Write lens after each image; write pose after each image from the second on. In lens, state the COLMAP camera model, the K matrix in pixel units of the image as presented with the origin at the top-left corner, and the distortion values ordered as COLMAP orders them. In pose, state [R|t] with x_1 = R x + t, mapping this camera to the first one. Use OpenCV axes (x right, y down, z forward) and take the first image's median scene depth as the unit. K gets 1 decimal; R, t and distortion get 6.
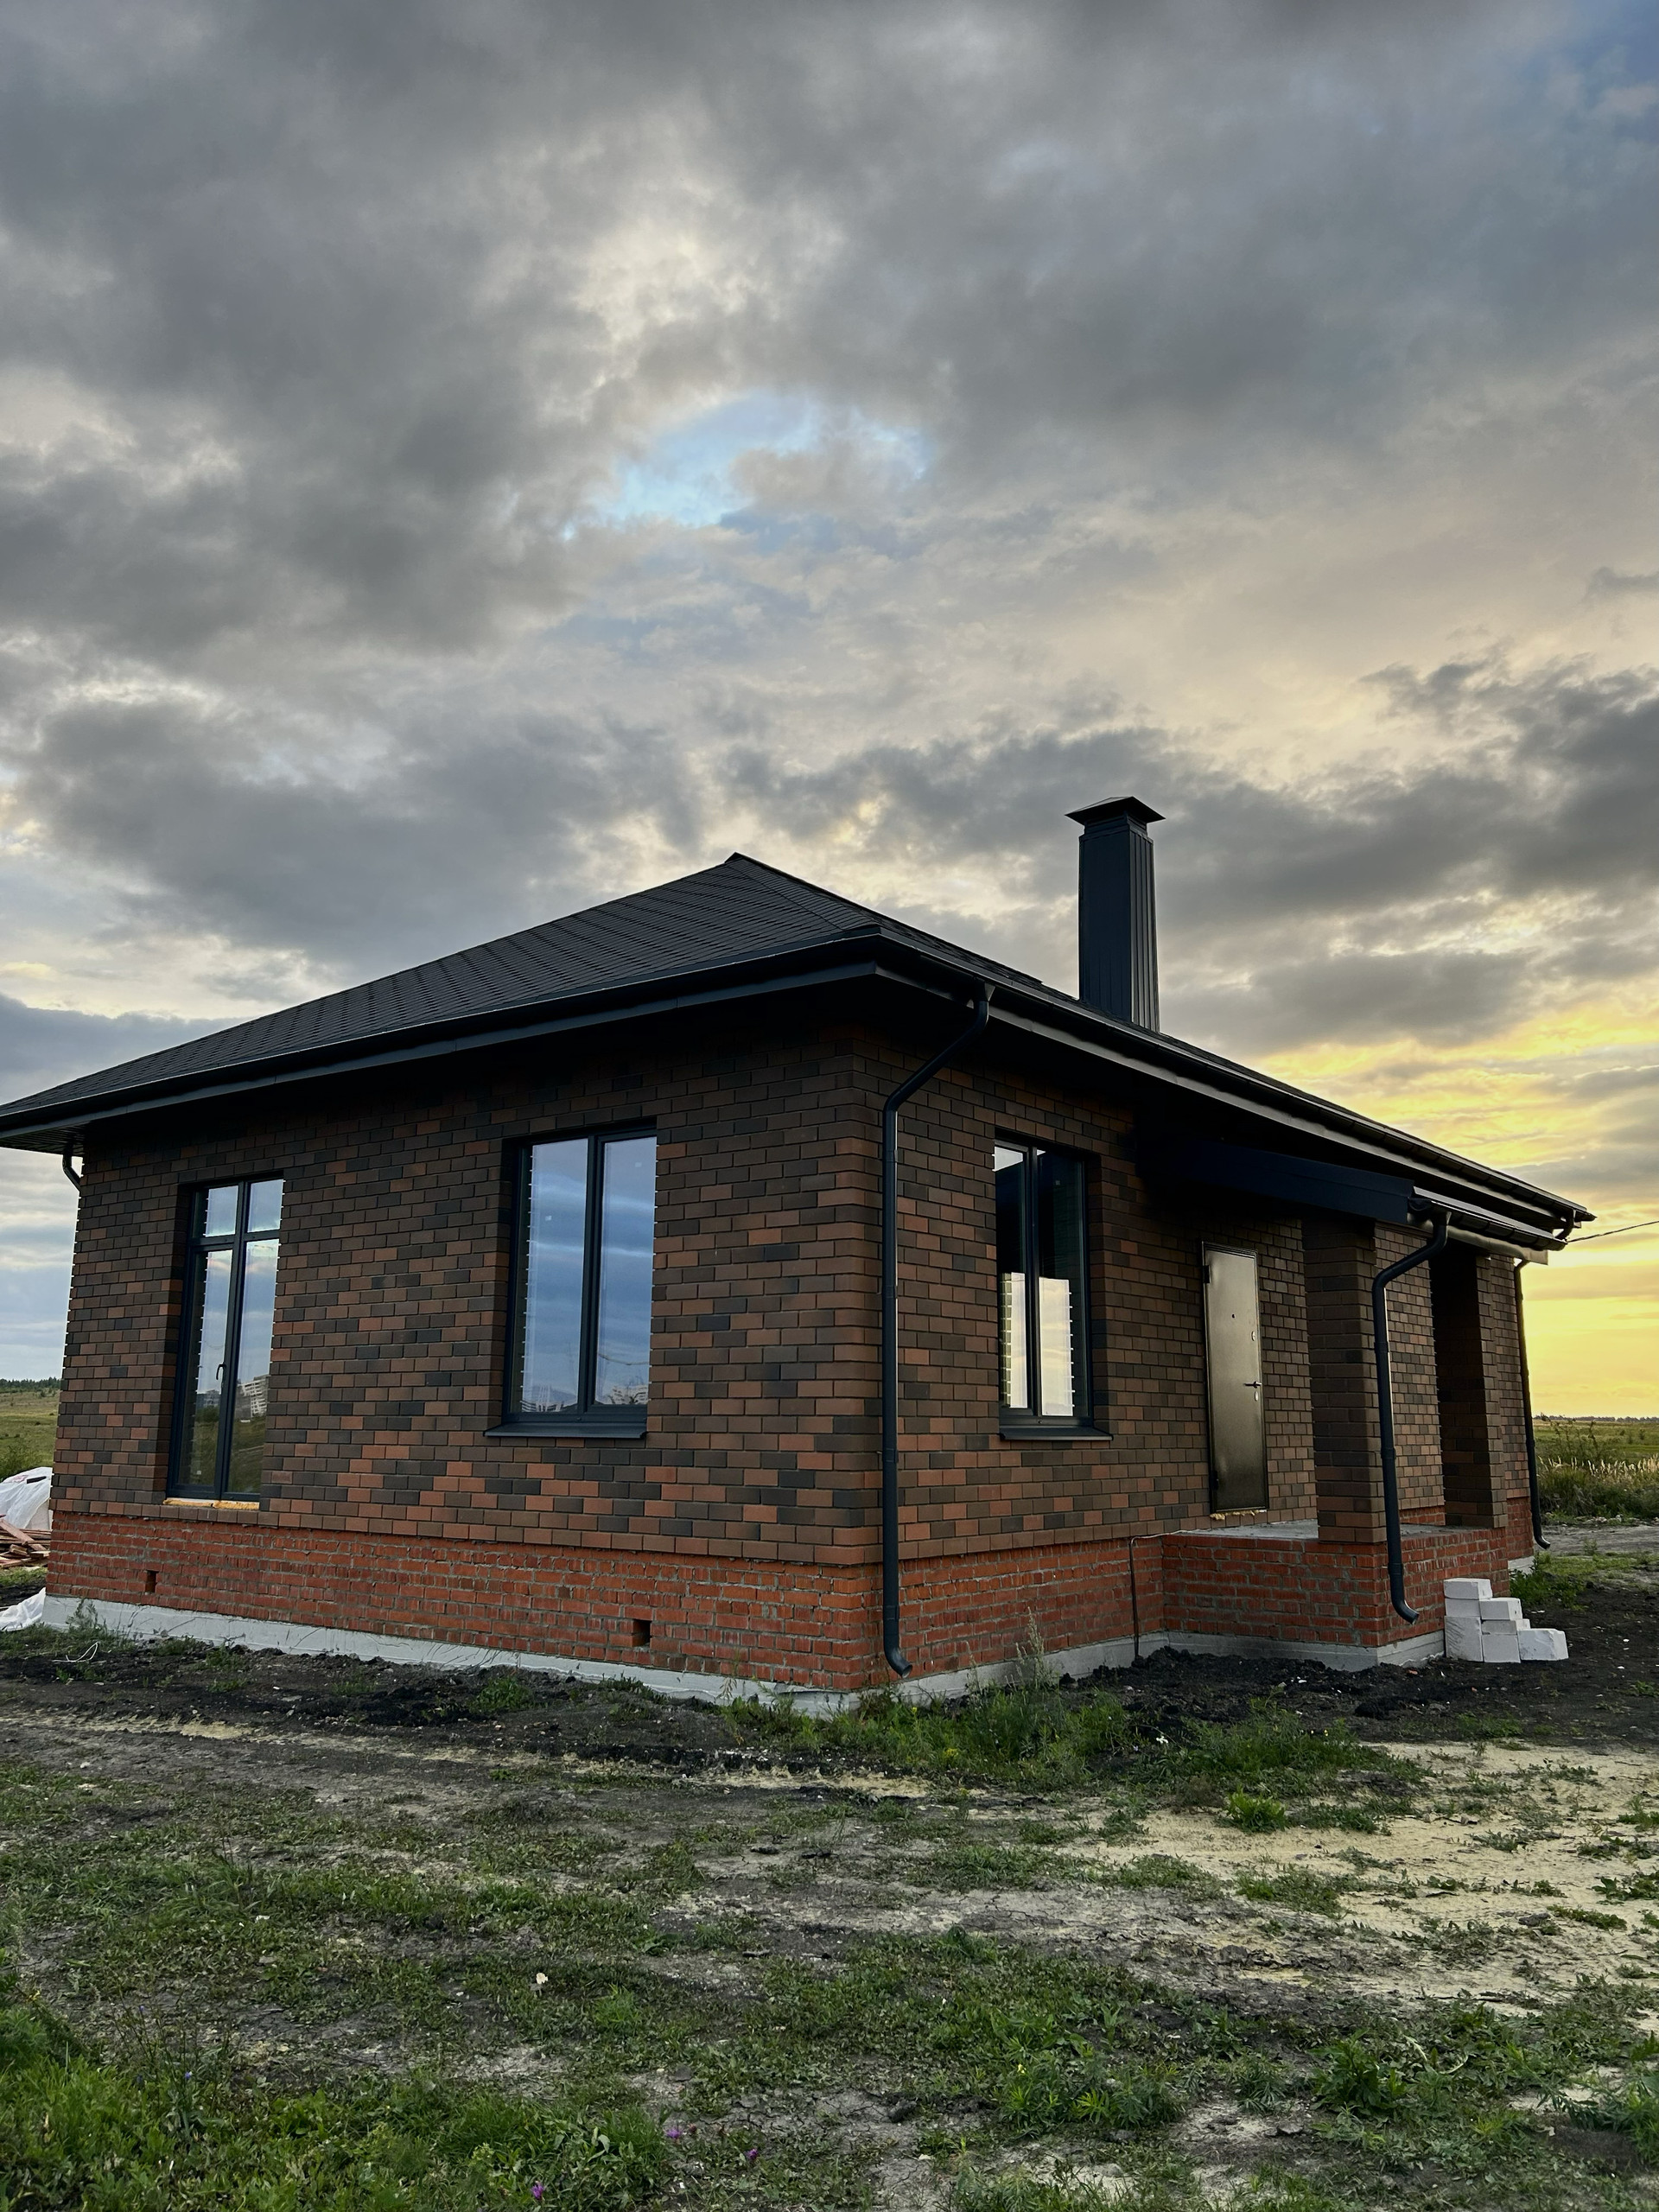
lens RADIAL K [[1654.0, 0, 829.5], [0, 1654.0, 1106.0], [0, 0, 1]] dist [0.001757, -0.010546]
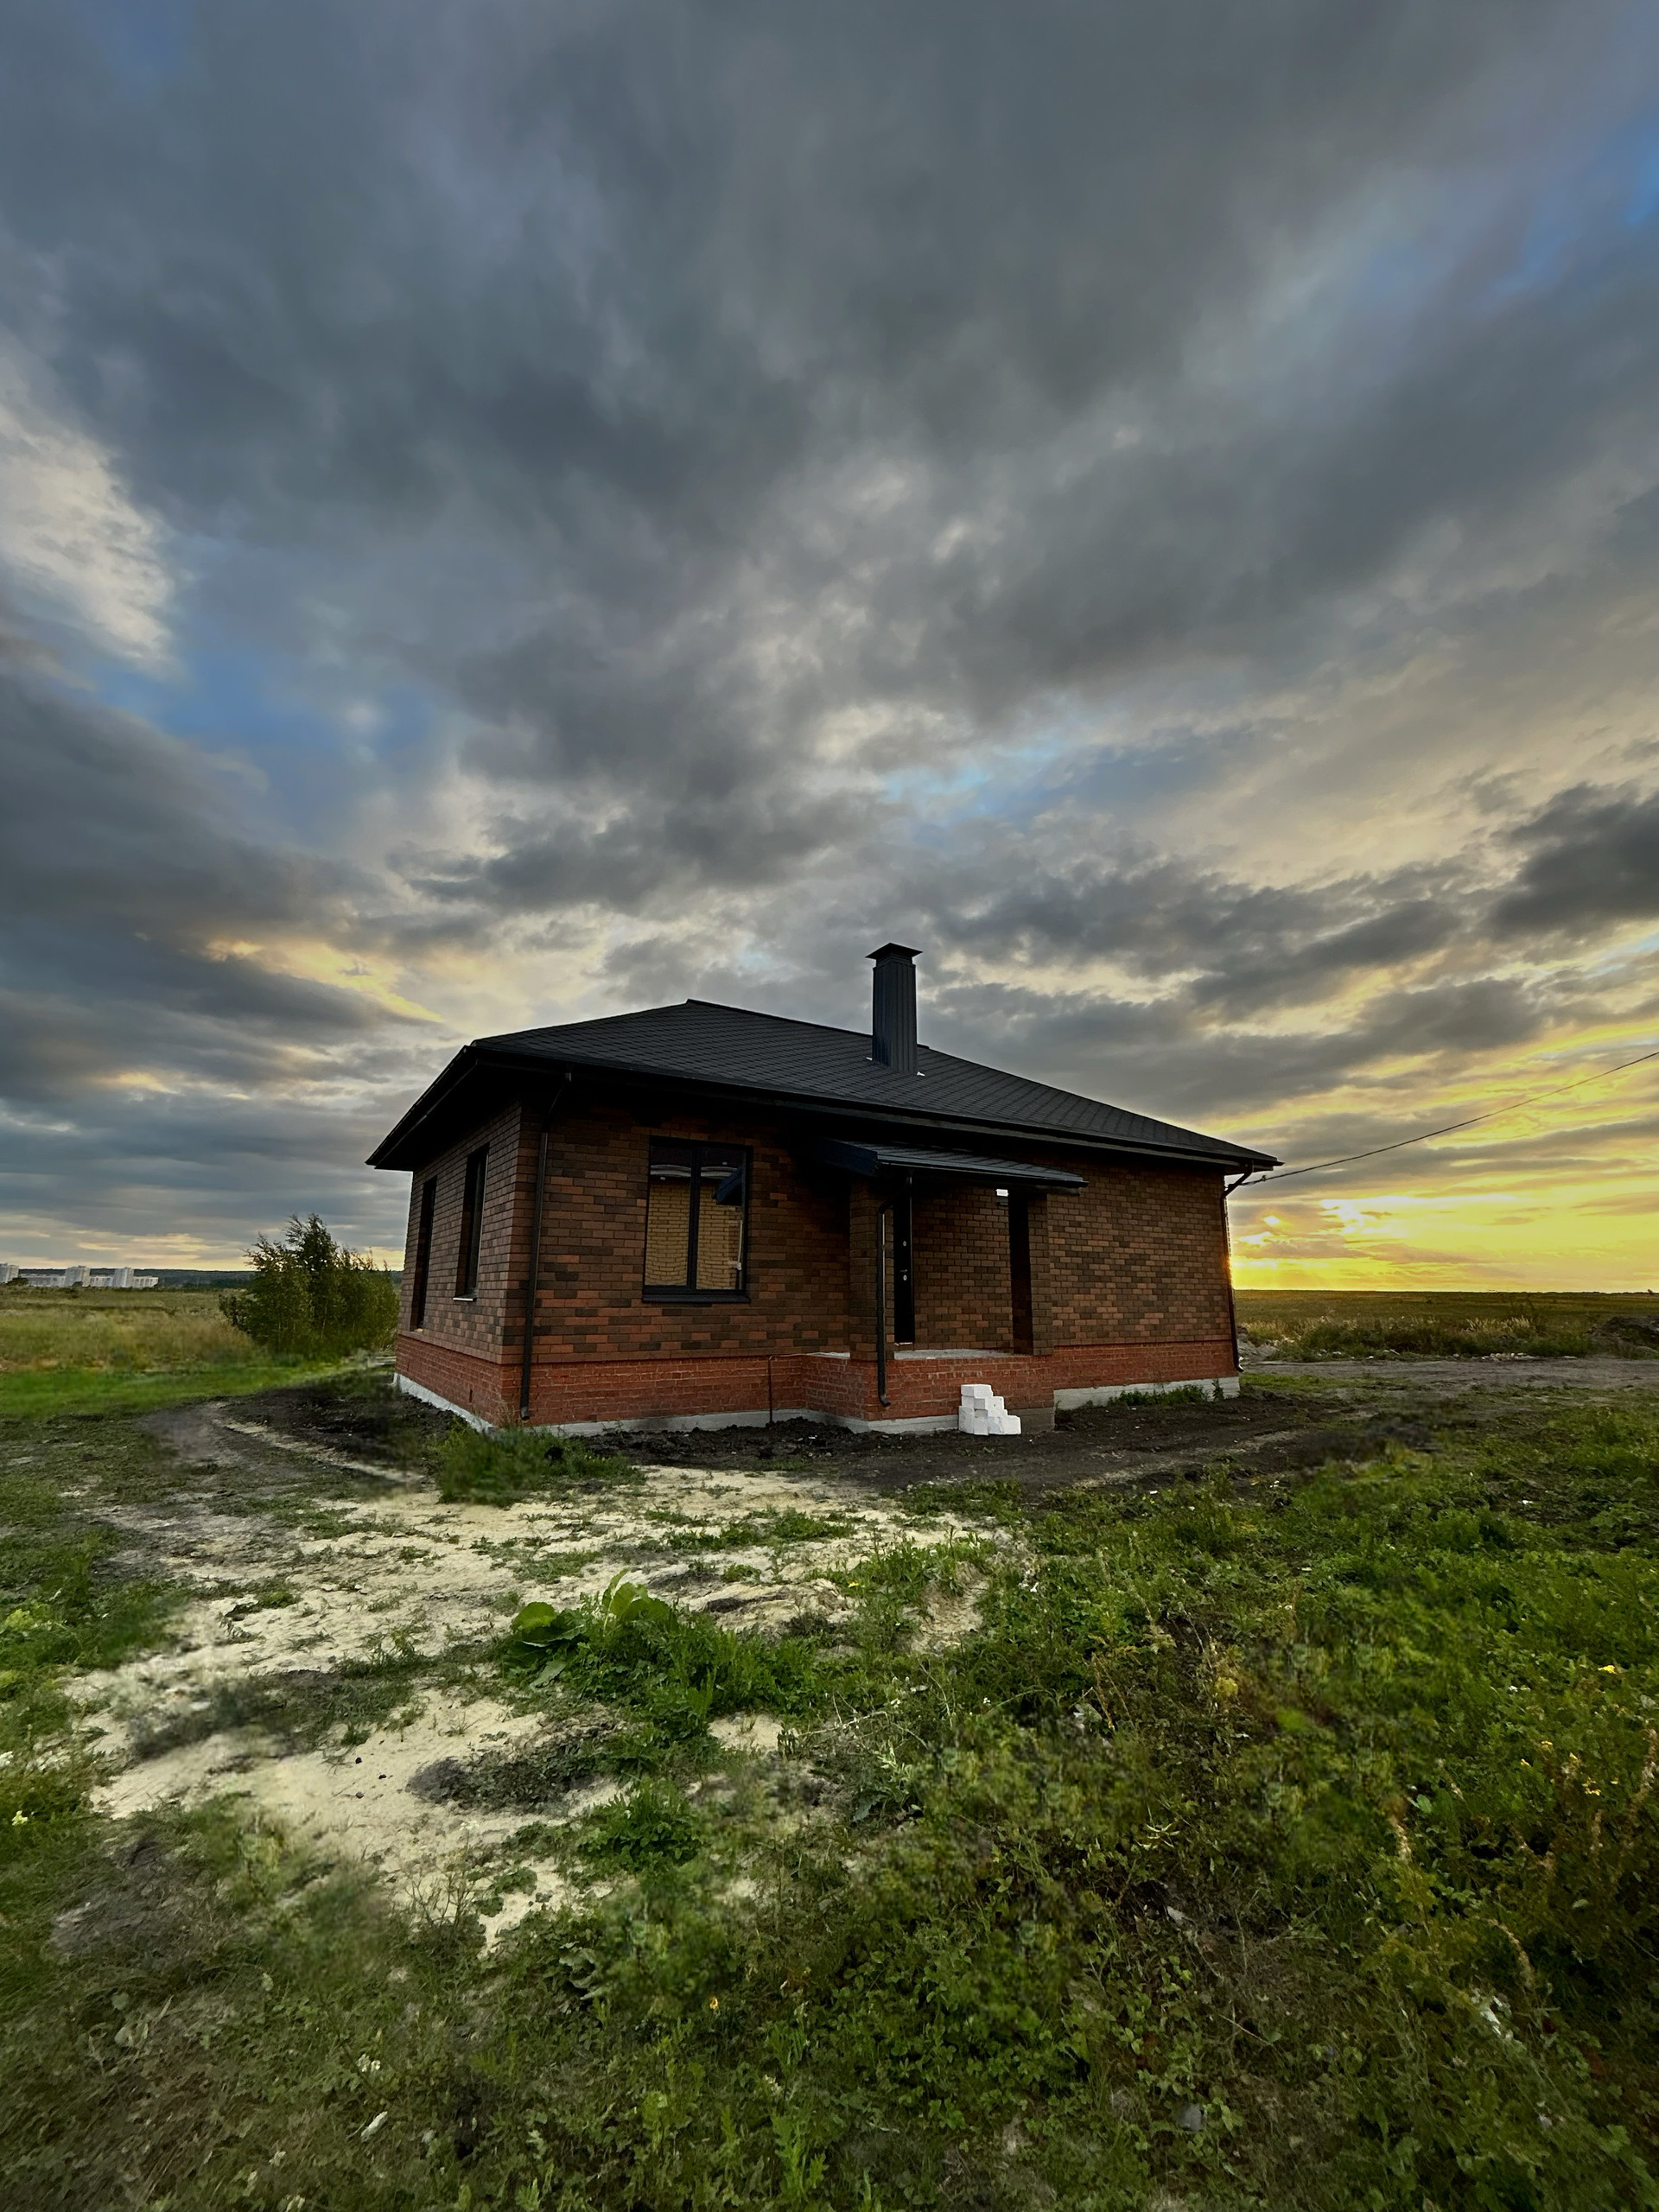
lens RADIAL K [[920.3, 0, 829.5], [0, 920.3, 1106.0], [0, 0, 1]] dist [0.000610, -0.000078]
pose [[0.941179, -0.071565, -0.330243, 0.592477], [0.066940, 0.997434, -0.025372, 0.015668], [0.331212, 0.001774, 0.943555, 0.060799]]
